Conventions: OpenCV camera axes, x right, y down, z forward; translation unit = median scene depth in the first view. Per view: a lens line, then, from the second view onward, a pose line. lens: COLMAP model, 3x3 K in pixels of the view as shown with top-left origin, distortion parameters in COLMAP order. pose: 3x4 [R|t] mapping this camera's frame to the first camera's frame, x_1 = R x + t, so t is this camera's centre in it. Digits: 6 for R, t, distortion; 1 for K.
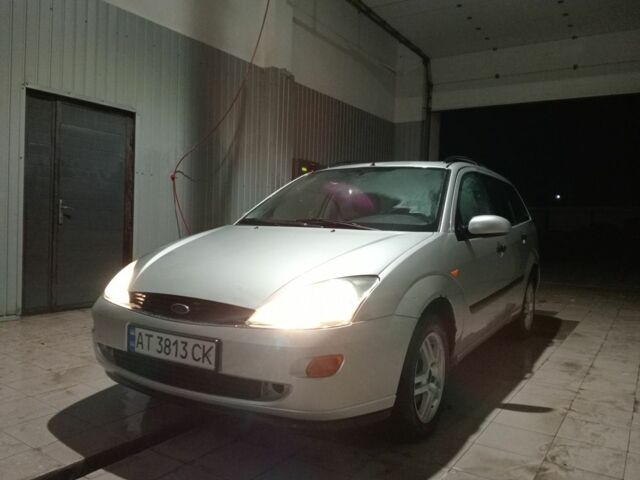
lens RADIAL K [[516.6, 0, 320.3], [0, 516.6, 237.7], [0, 0, 1]] dist [0.052710, -0.118511]
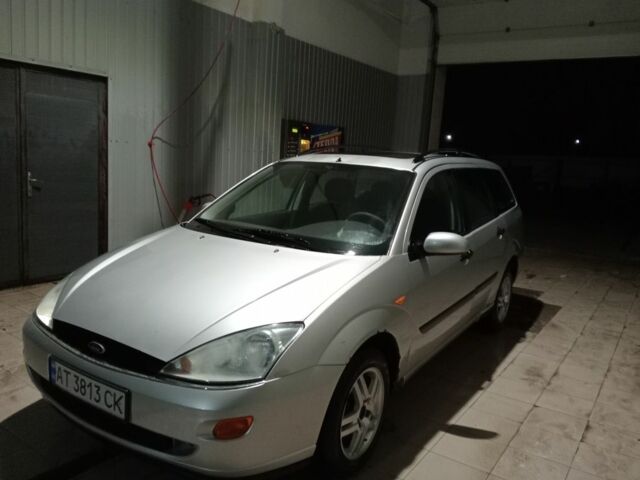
lens RADIAL K [[516.6, 0, 320.3], [0, 516.6, 237.7], [0, 0, 1]] dist [0.052710, -0.118511]
pose [[0.999209, 0.033496, -0.021452, 0.087334], [-0.030591, 0.991836, 0.123794, -0.109323], [0.025424, -0.123040, 0.992076, 0.044146]]
